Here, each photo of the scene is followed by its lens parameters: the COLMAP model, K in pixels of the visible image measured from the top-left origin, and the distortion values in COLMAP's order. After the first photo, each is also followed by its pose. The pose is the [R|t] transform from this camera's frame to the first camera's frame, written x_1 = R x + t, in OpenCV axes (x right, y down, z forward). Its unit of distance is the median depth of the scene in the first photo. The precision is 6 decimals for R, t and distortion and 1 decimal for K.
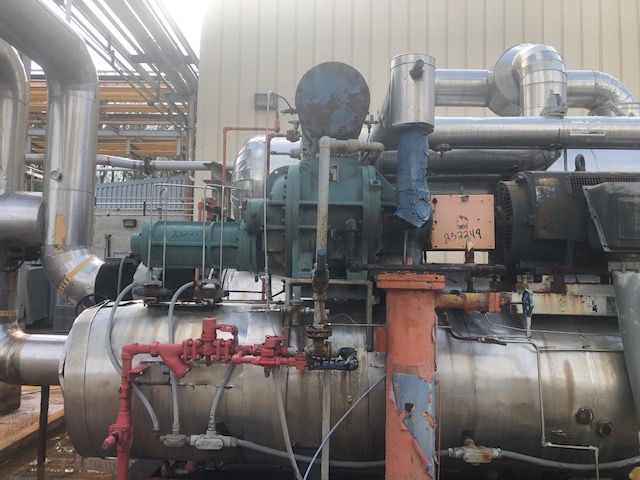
lens RADIAL K [[533.6, 0, 318.7], [0, 533.6, 236.5], [0, 0, 1]] dist [0.031217, -0.014621]
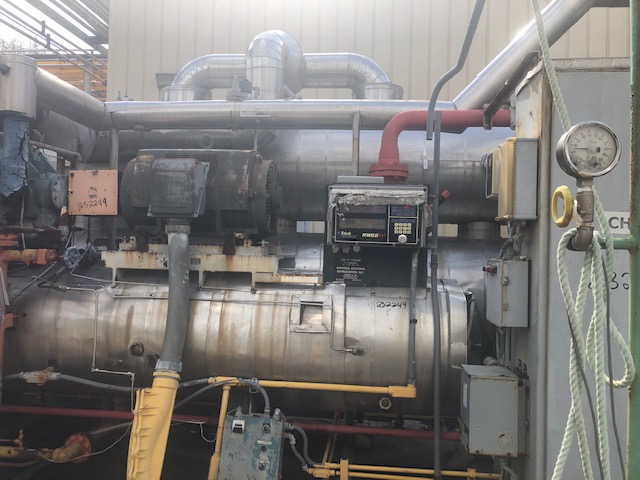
lens RADIAL K [[533.6, 0, 320.5], [0, 533.6, 241.5], [0, 0, 1]] dist [0.031217, -0.014621]
pose [[0.997047, 0.006134, -0.076547, 0.951823], [-0.001520, 0.998186, 0.060190, 0.010154], [0.076777, -0.059896, 0.995248, -0.171018]]
